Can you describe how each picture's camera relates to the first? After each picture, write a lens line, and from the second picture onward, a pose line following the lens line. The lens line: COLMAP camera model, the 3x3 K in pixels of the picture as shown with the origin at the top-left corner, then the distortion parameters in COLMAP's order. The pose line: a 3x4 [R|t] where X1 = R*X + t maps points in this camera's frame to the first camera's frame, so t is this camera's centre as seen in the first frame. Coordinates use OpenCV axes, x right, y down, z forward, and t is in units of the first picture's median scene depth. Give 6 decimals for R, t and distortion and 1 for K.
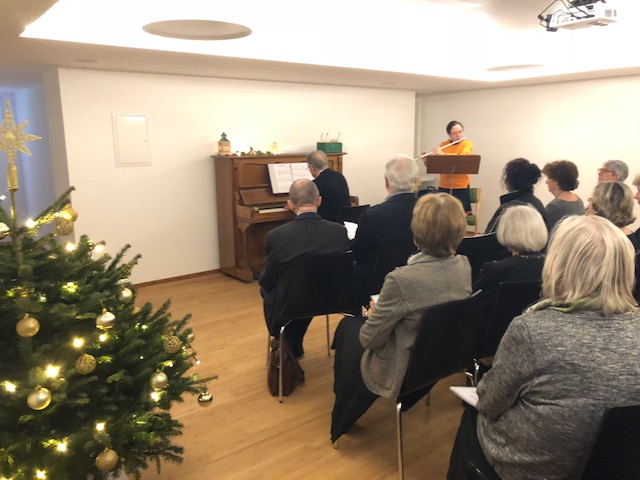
lens RADIAL K [[521.8, 0, 323.4], [0, 521.8, 241.6], [0, 0, 1]] dist [0.041610, -0.032108]
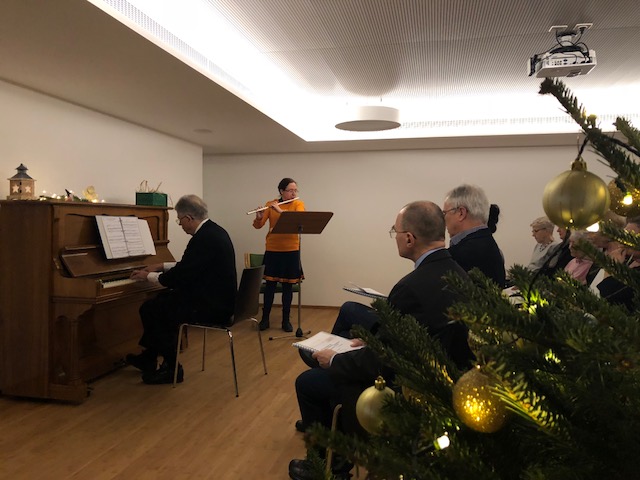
lens RADIAL K [[521.8, 0, 319.6], [0, 521.8, 236.1], [0, 0, 1]] dist [0.041610, -0.032108]
pose [[0.759029, 0.001471, 0.651055, -0.327219], [0.109731, 0.985403, -0.130155, -0.003103], [-0.641743, 0.170232, 0.747788, 0.314016]]
